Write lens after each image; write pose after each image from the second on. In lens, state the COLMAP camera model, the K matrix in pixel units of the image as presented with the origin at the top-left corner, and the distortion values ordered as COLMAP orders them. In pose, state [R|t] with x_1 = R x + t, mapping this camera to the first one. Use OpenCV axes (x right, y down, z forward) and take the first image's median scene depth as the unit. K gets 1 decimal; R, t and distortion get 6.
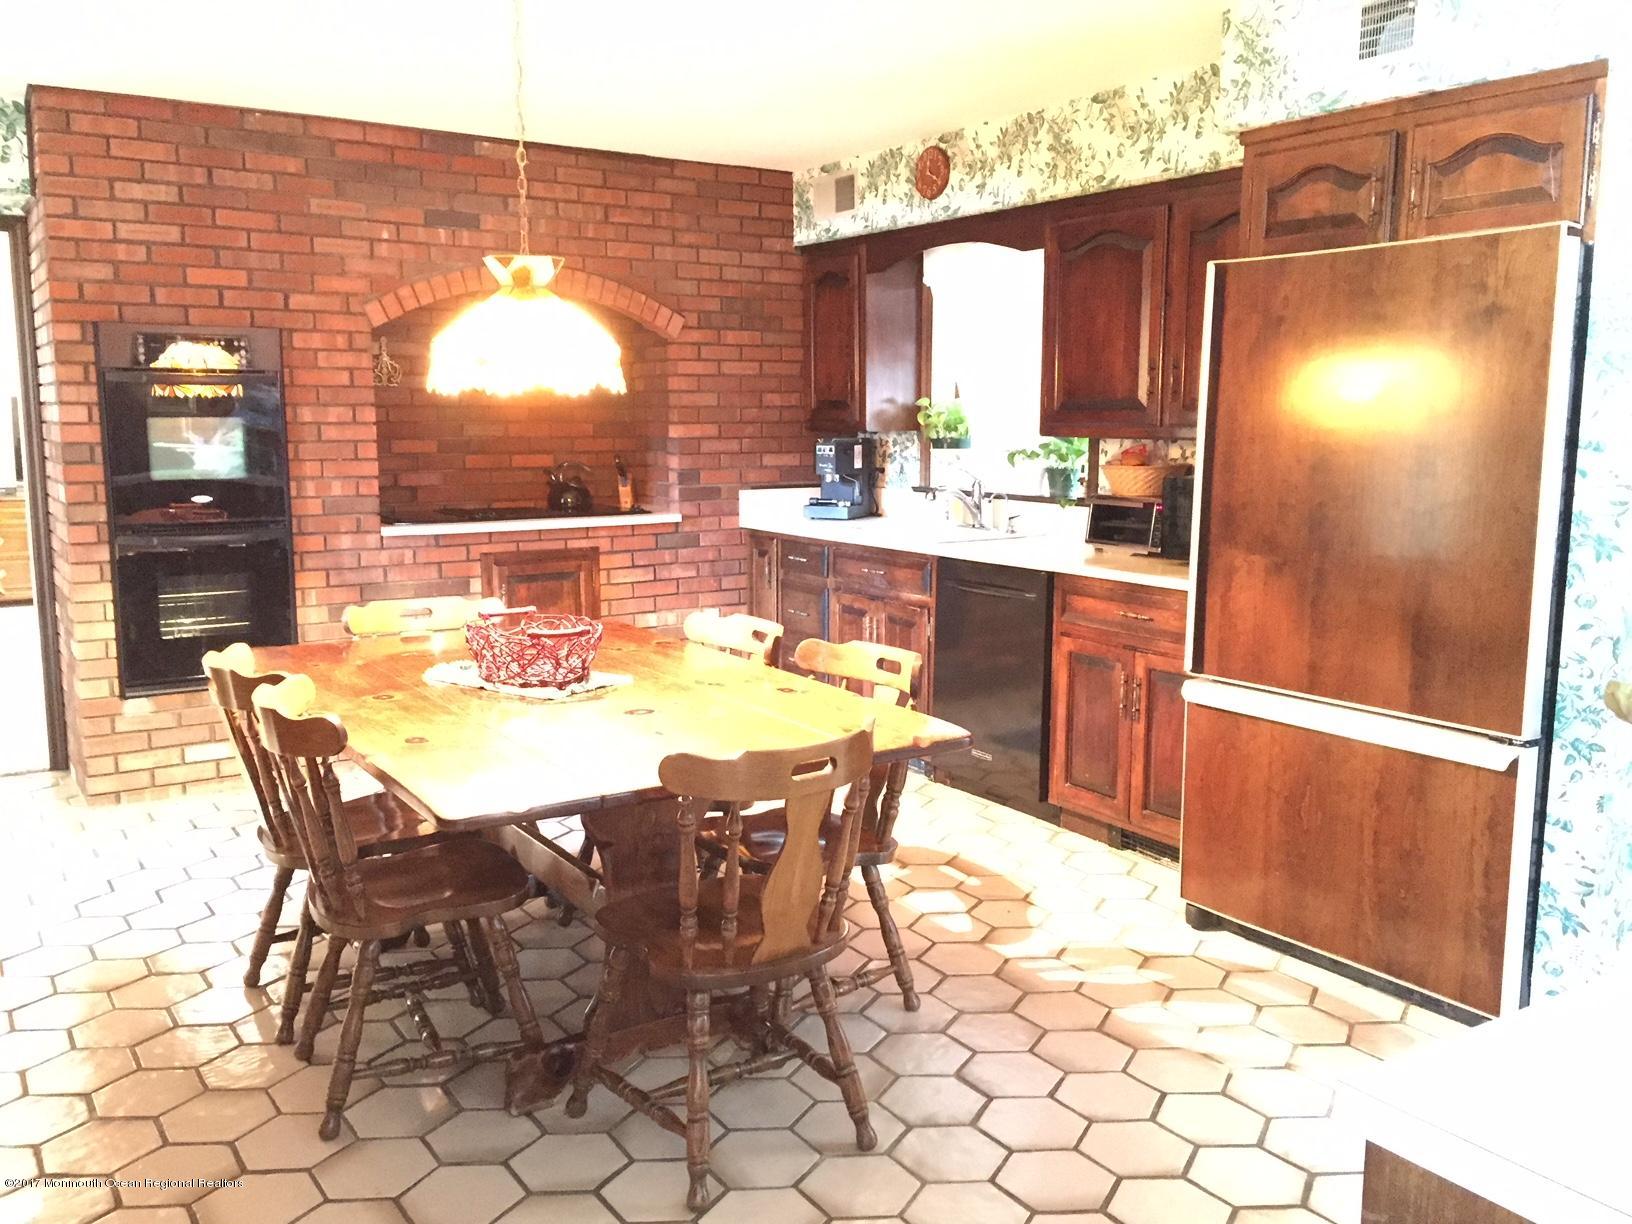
lens RADIAL K [[1382.7, 0, 816.0], [0, 1382.7, 612.0], [0, 0, 1]] dist [0.073458, -0.102559]
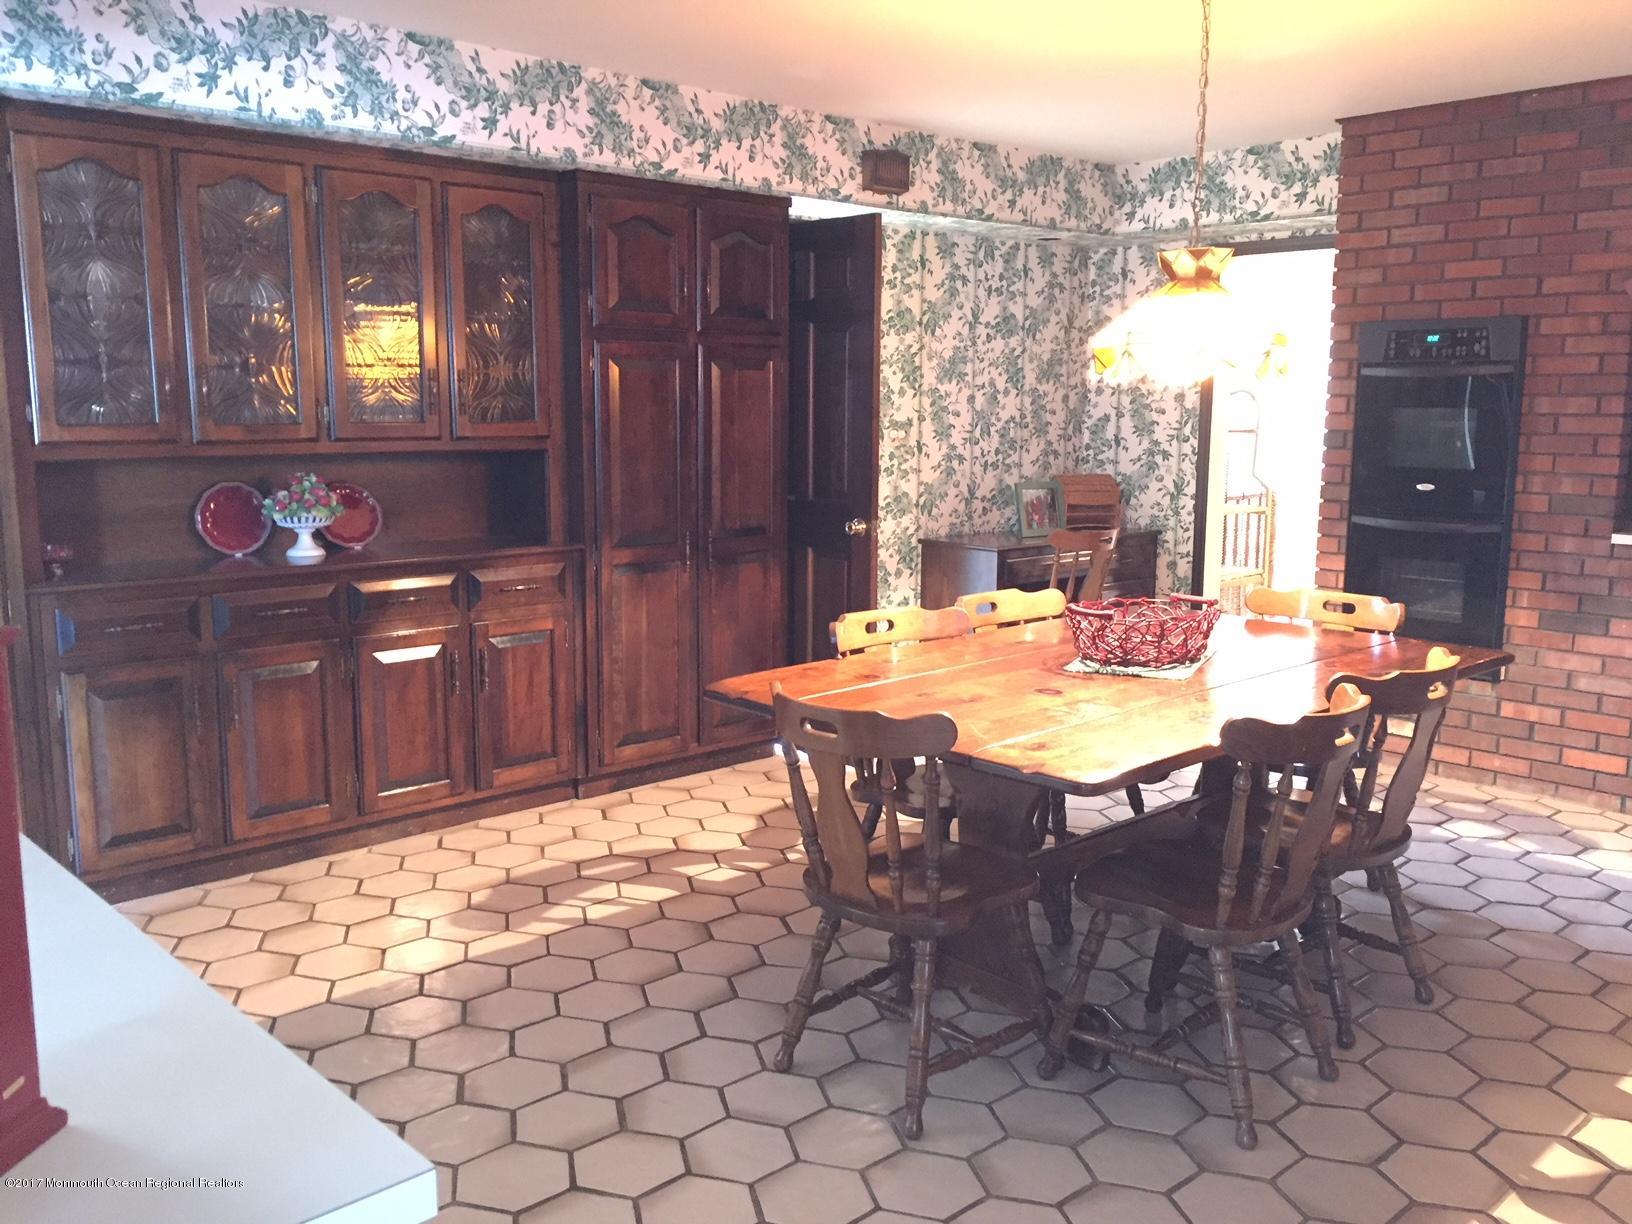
lens RADIAL K [[1382.7, 0, 816.0], [0, 1382.7, 612.0], [0, 0, 1]] dist [0.073458, -0.102559]
pose [[0.165336, 0.149994, -0.974765, 0.496243], [-0.142474, 0.981632, 0.126885, -0.055024], [0.975892, 0.117900, 0.183669, 0.366923]]
